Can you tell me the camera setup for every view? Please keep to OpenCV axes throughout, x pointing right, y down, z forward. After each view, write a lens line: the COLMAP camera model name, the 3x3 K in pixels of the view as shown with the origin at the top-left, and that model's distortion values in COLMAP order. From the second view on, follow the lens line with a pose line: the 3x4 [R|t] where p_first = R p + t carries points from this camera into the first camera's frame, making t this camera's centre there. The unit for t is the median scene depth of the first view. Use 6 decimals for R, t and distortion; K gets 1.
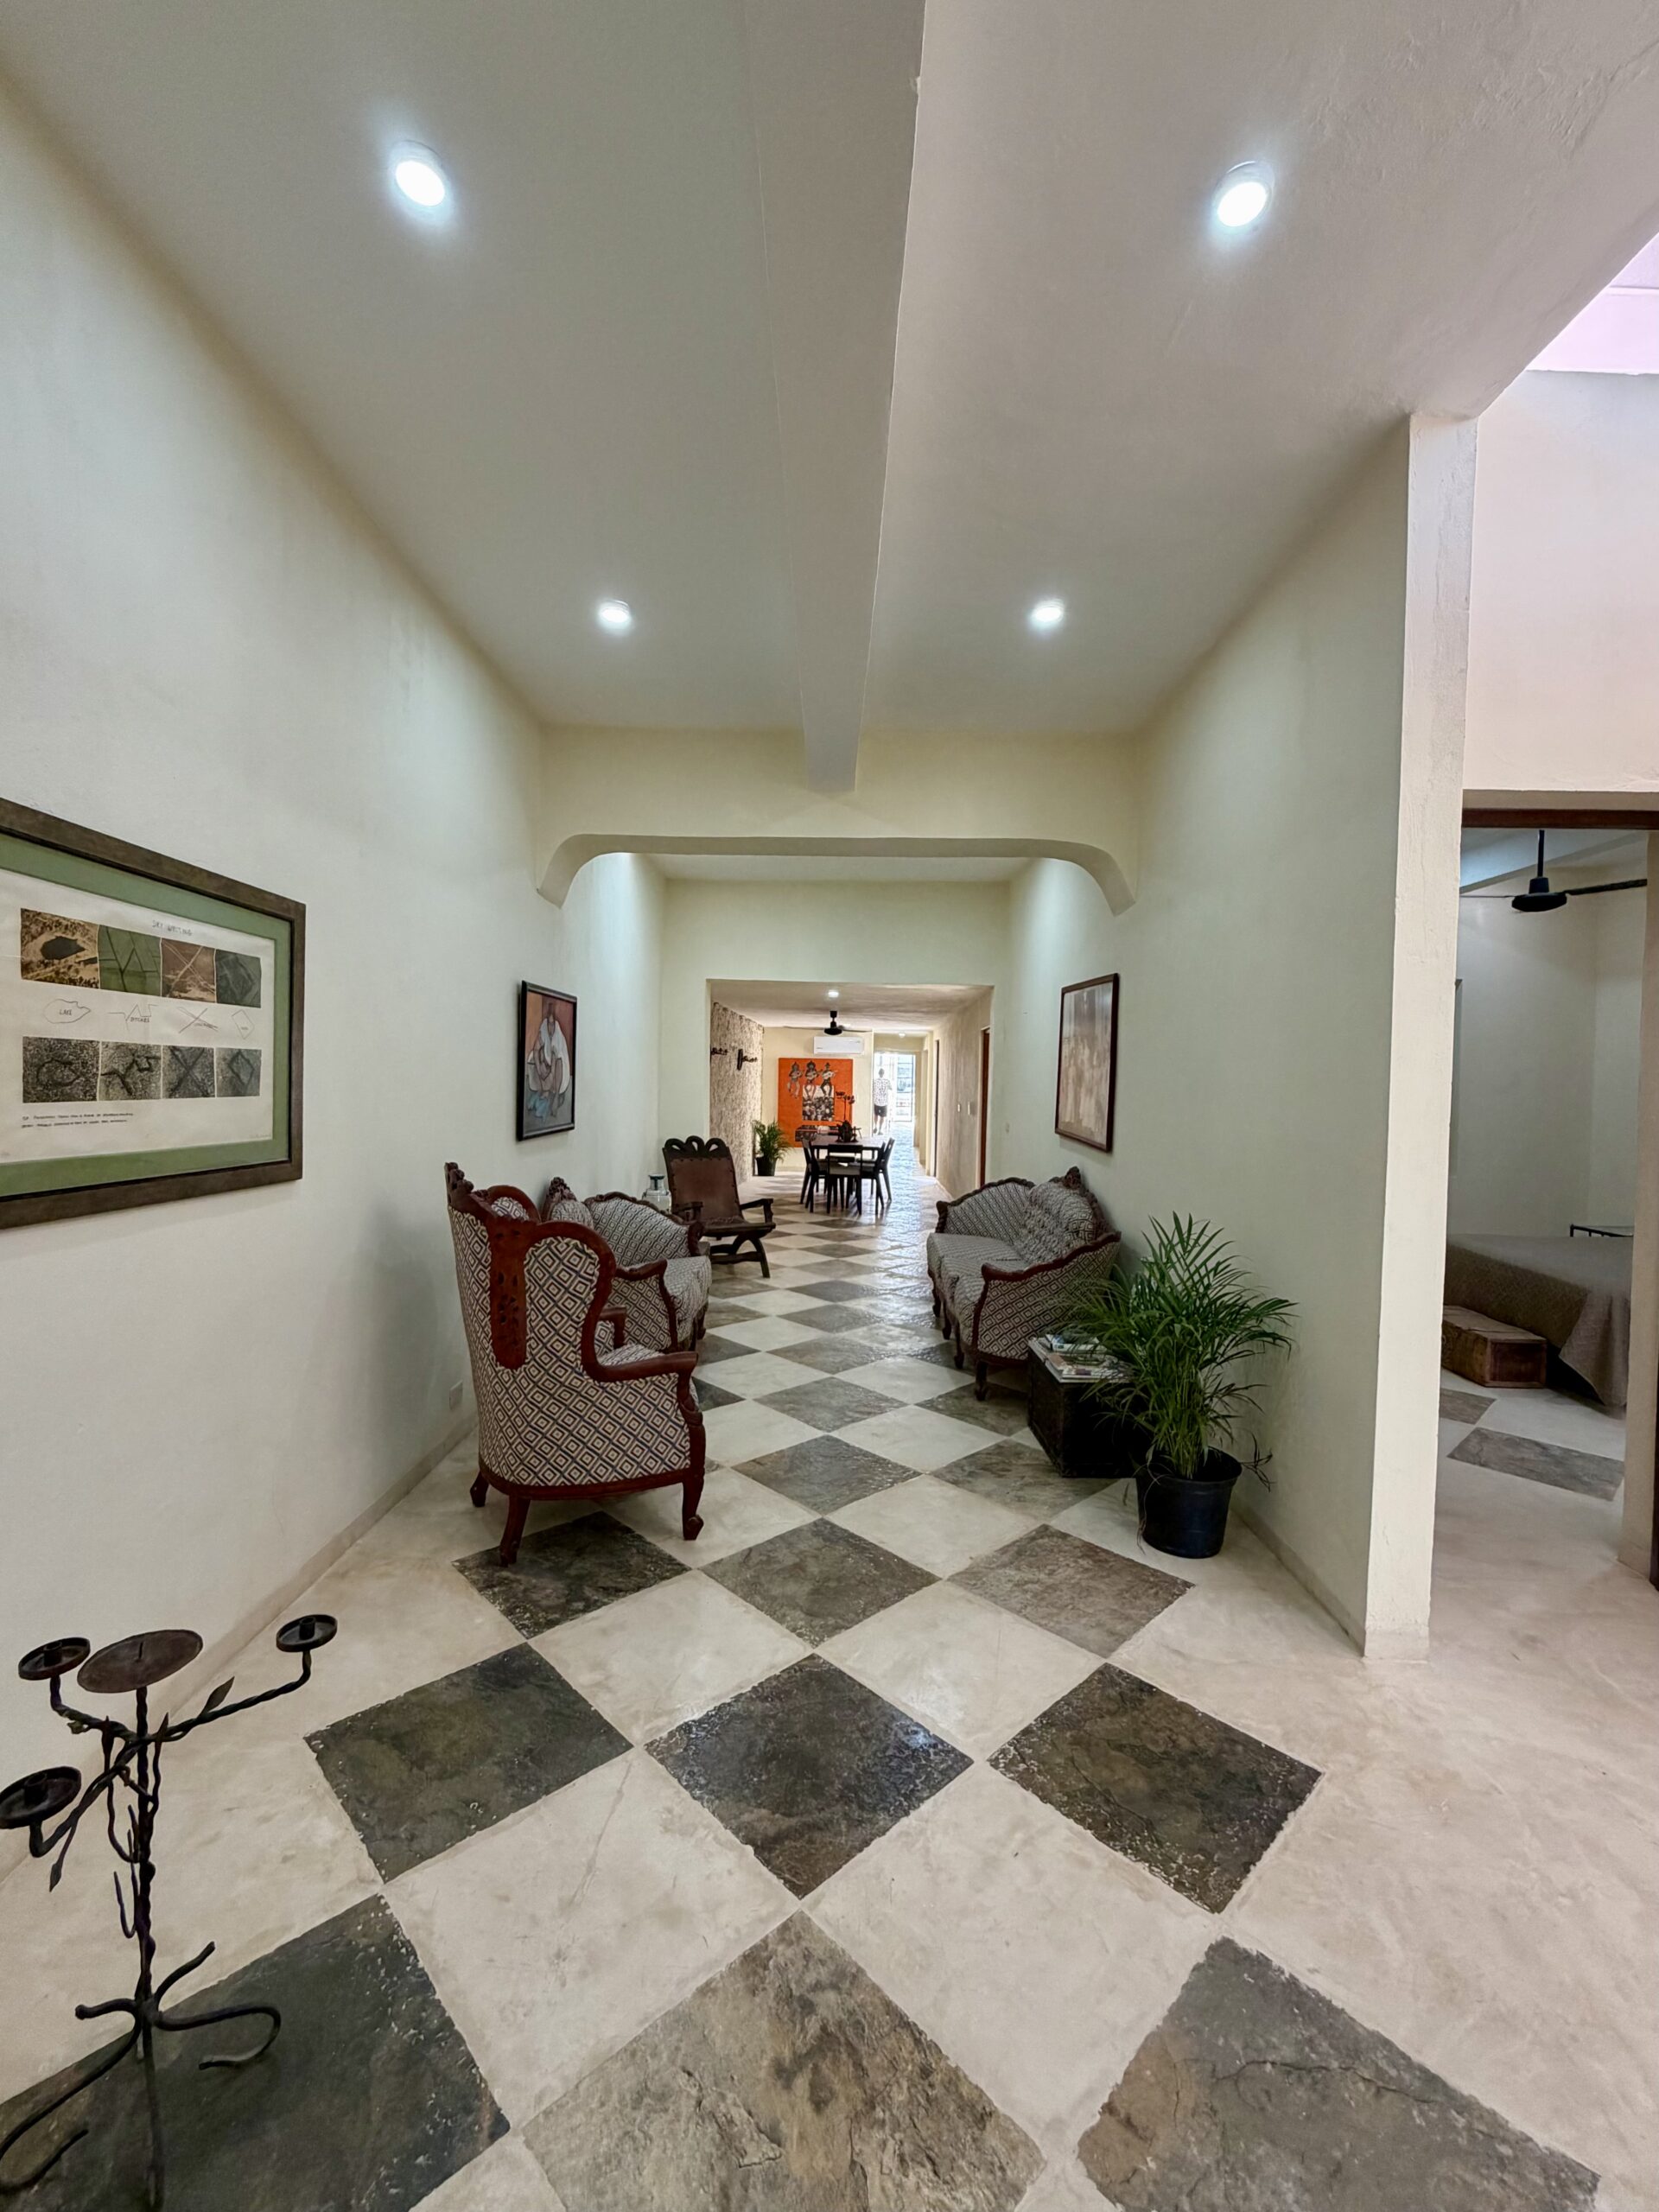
lens RADIAL K [[921.6, 0, 823.4], [0, 921.6, 1099.7], [0, 0, 1]] dist [0.000953, 0.000189]
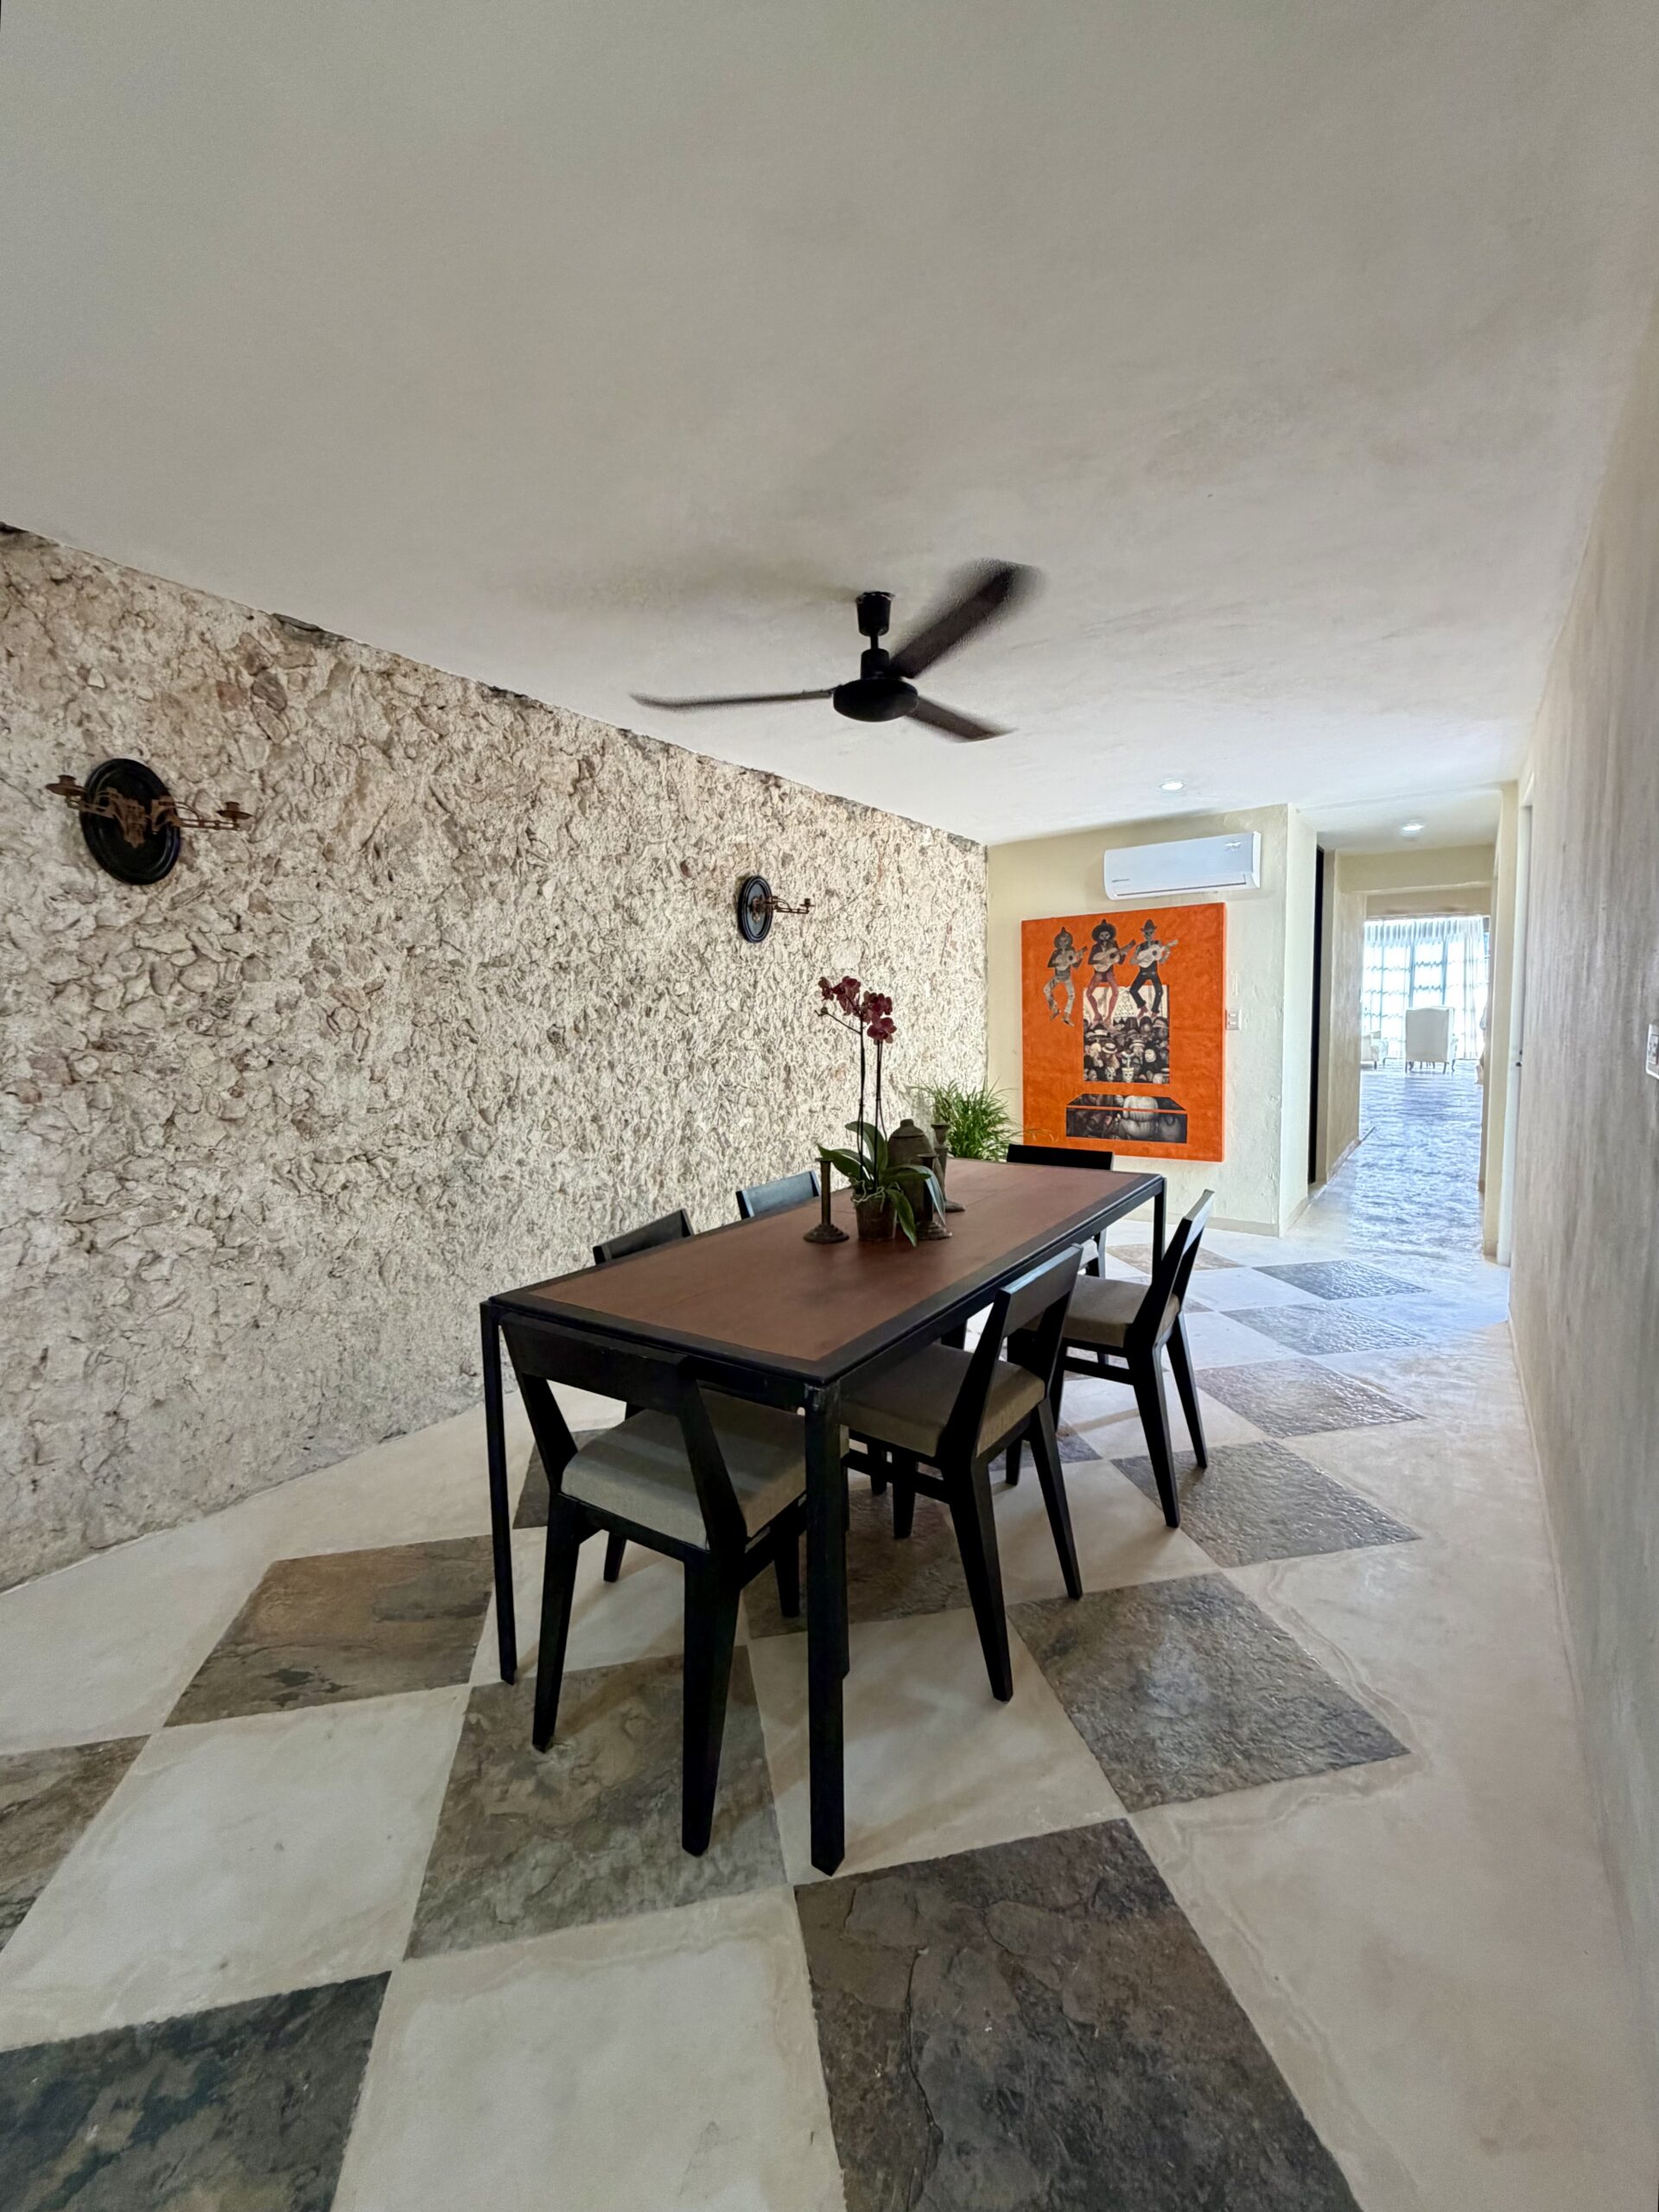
lens RADIAL K [[921.6, 0, 823.4], [0, 921.6, 1099.7], [0, 0, 1]] dist [0.000953, 0.000189]
pose [[0.844284, 0.009217, -0.535816, 0.090002], [0.026187, 0.997948, 0.058429, 0.004975], [0.535255, -0.063362, 0.842311, 0.626062]]
